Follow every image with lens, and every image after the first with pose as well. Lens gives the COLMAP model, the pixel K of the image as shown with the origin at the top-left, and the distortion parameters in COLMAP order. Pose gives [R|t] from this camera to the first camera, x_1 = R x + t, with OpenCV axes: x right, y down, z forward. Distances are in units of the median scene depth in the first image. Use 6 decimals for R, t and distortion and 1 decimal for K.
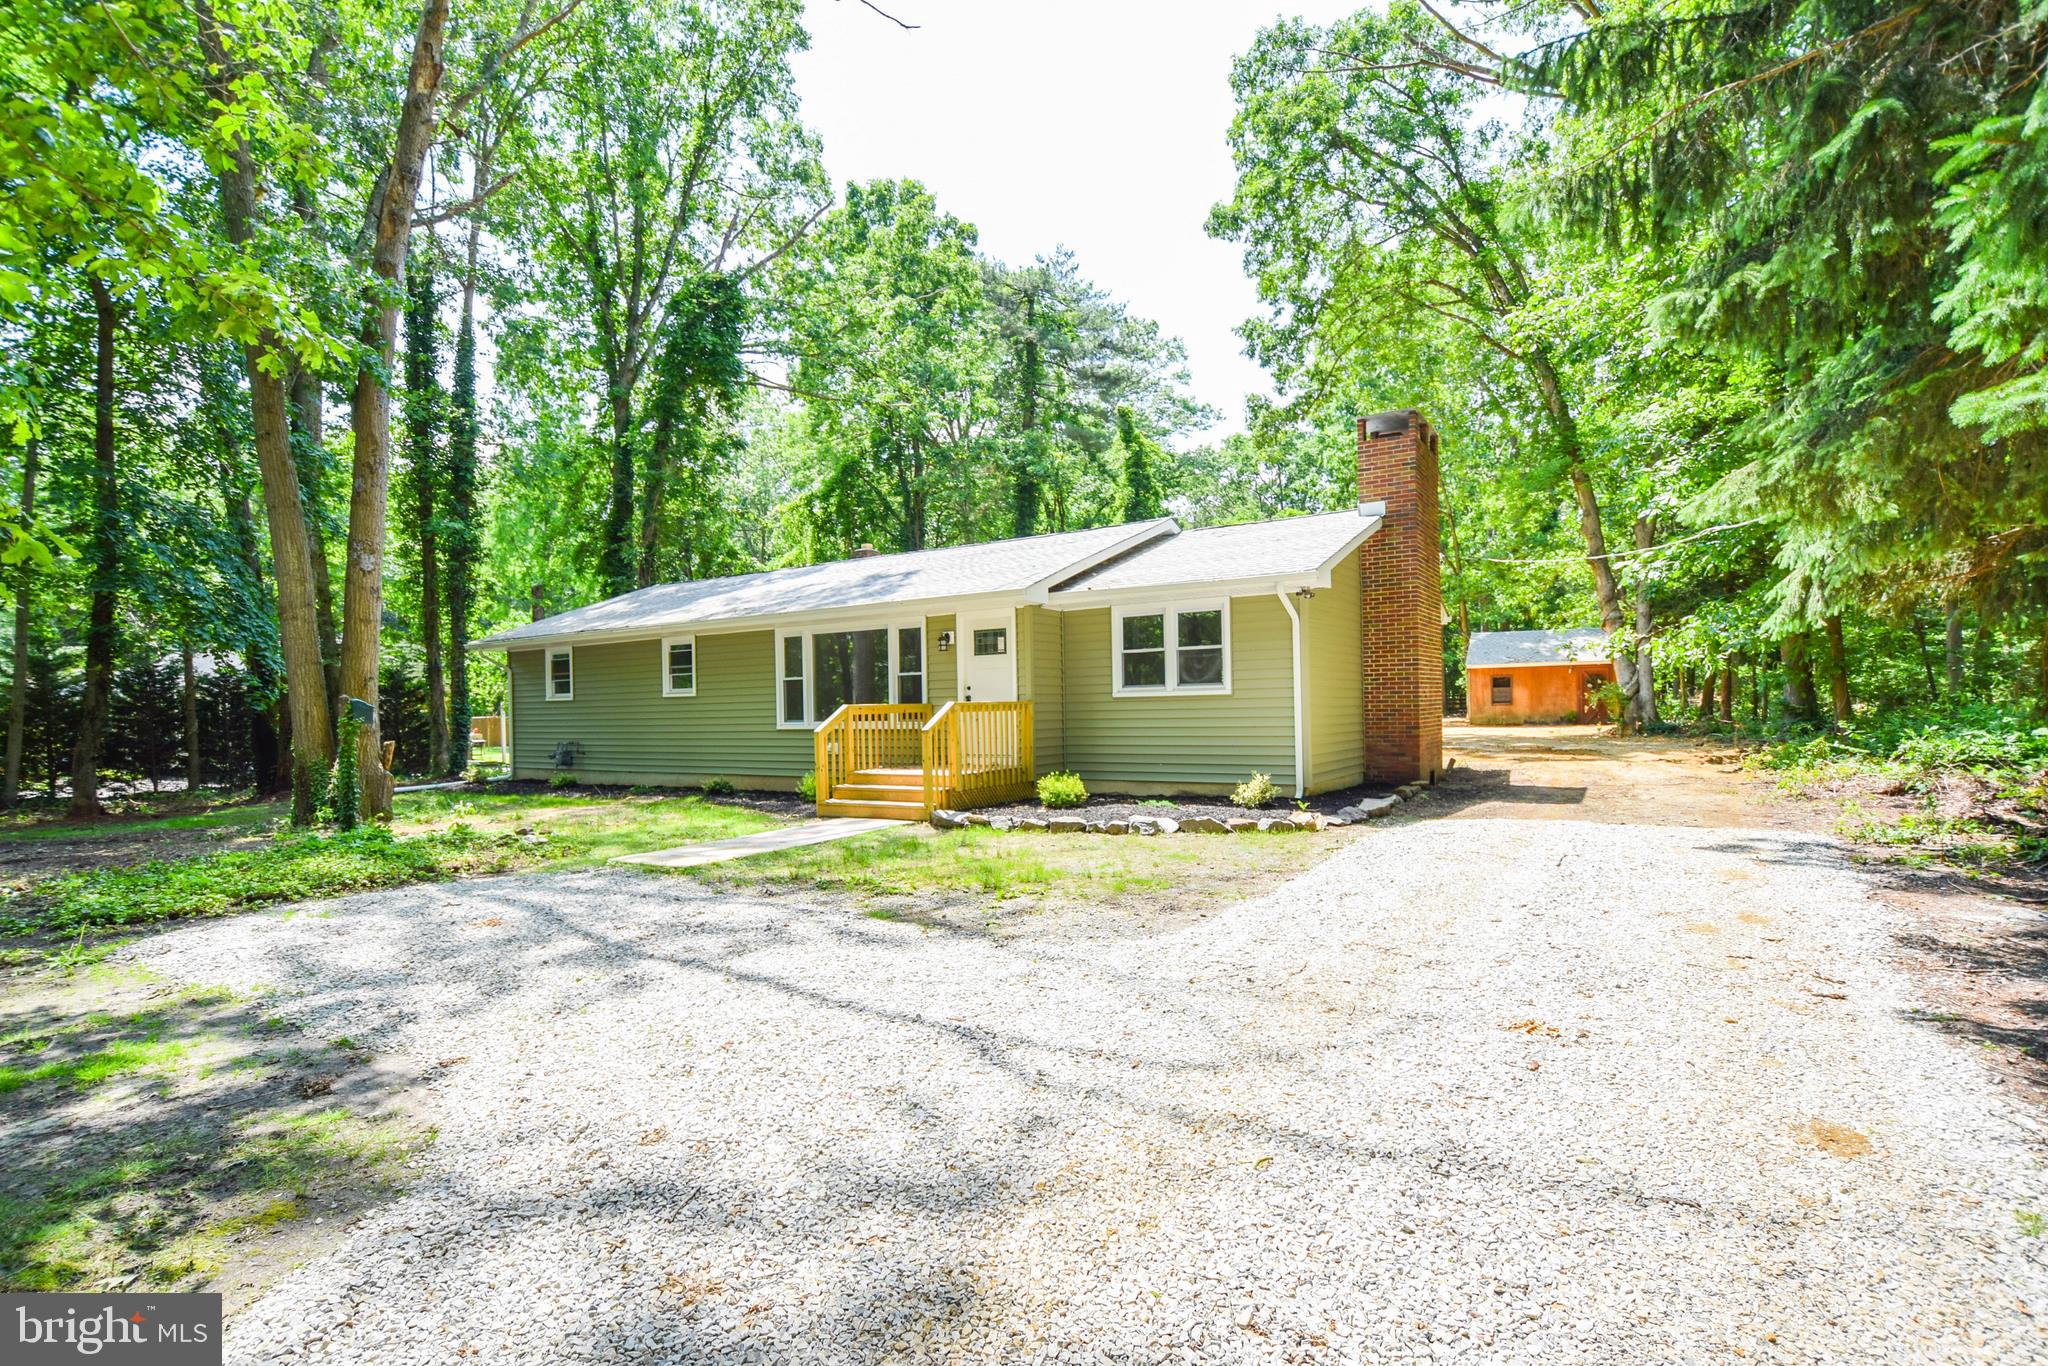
lens RADIAL K [[964.6, 0, 1023.3], [0, 964.6, 712.6], [0, 0, 1]] dist [0.001524, -0.009695]
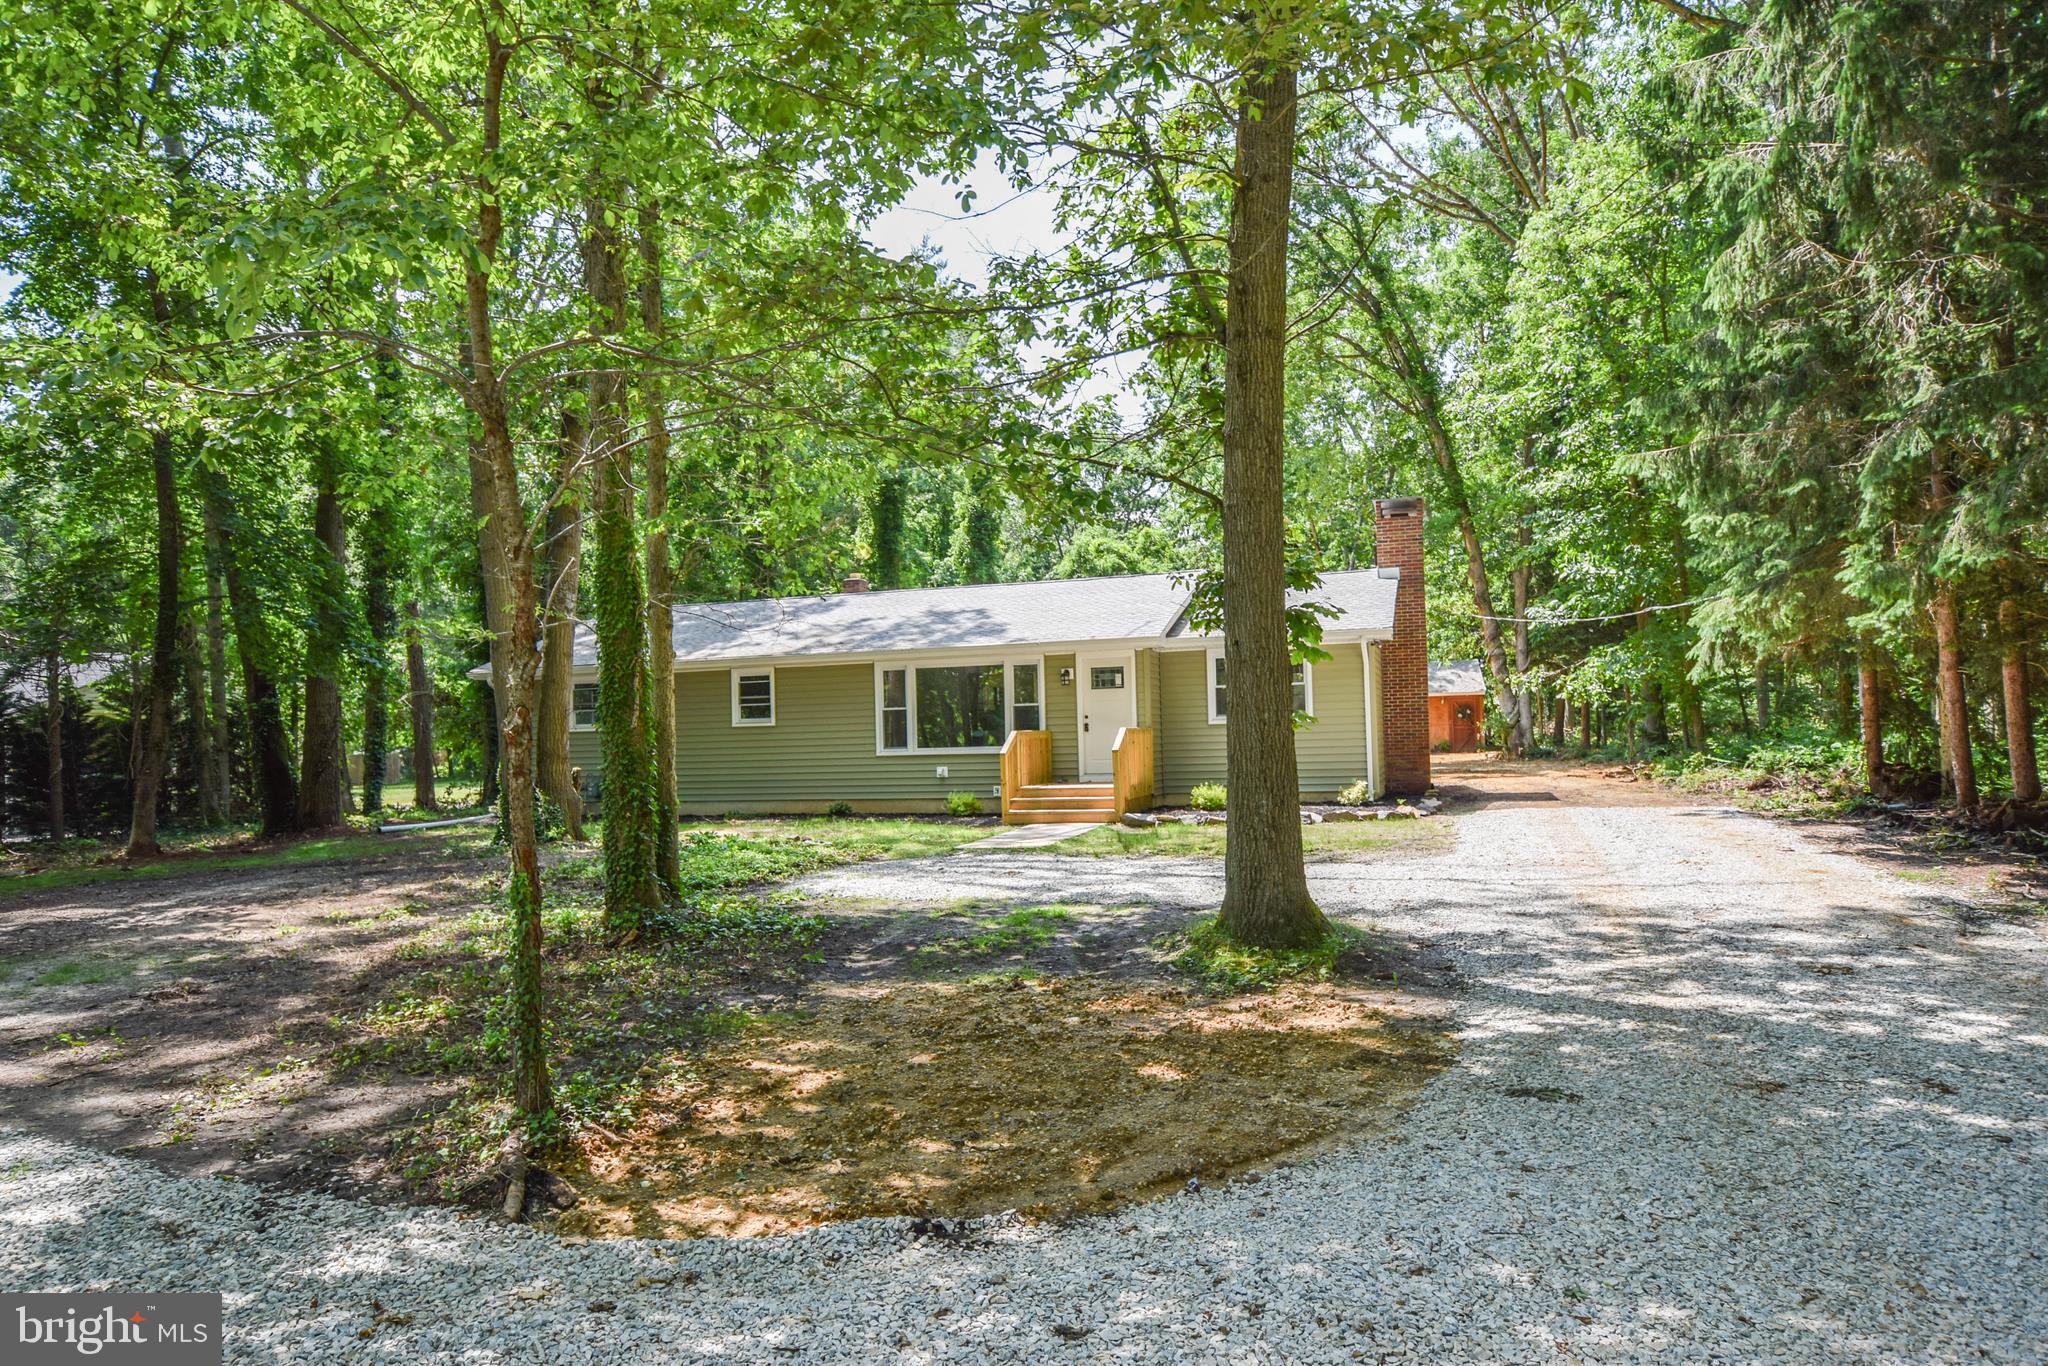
lens RADIAL K [[1217.1, 0, 1023.2], [0, 1217.1, 712.1], [0, 0, 1]] dist [0.001331, 0.000793]
pose [[0.968347, -0.000065, 0.249608, -0.478256], [0.008182, 0.999471, -0.031479, 0.013965], [-0.249474, 0.032525, 0.967835, -0.392475]]
